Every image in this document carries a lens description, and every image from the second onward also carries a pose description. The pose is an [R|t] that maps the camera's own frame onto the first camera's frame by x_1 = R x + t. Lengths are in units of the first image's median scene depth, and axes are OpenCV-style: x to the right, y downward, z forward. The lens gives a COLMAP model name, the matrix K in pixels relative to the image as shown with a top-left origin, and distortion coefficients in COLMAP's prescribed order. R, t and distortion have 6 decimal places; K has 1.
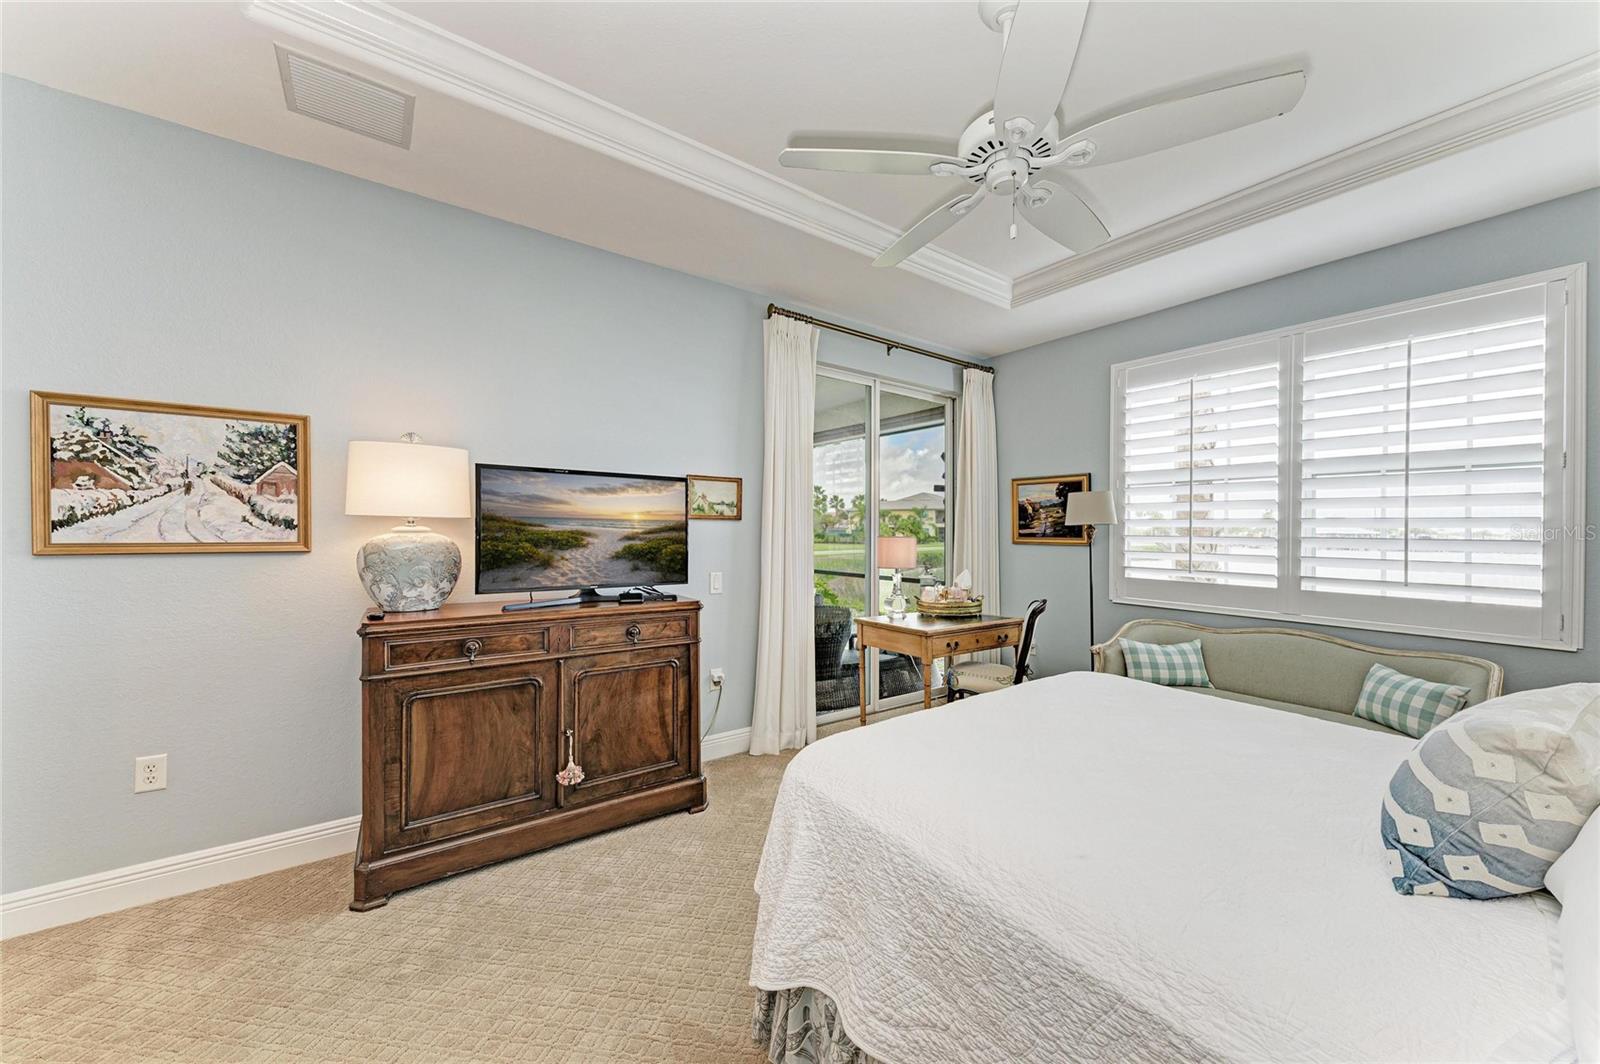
lens RADIAL K [[579.6, 0, 799.2], [0, 579.6, 534.4], [0, 0, 1]] dist [0.022162, -0.005933]
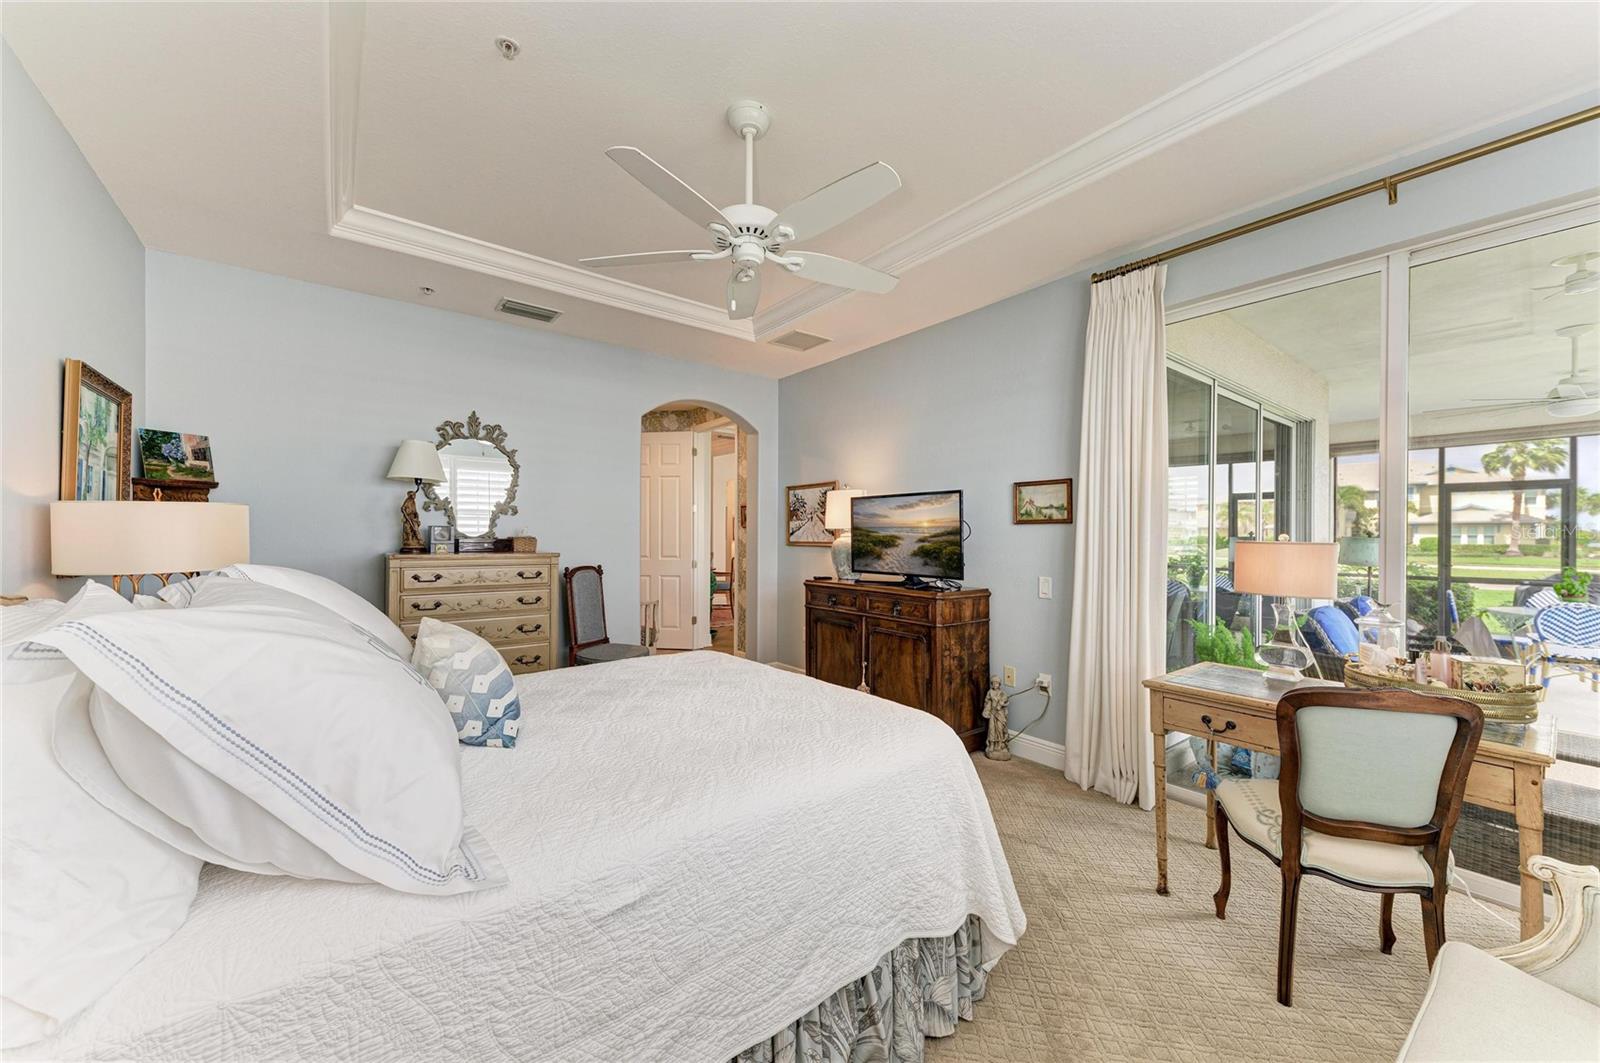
lens RADIAL K [[579.6, 0, 799.2], [0, 579.6, 533.9], [0, 0, 1]] dist [0.022162, -0.005933]
pose [[0.042929, -0.013012, -0.998993, 1.034800], [-0.009436, 0.999865, -0.013429, 0.011727], [0.999034, 0.010003, 0.042801, 0.670796]]
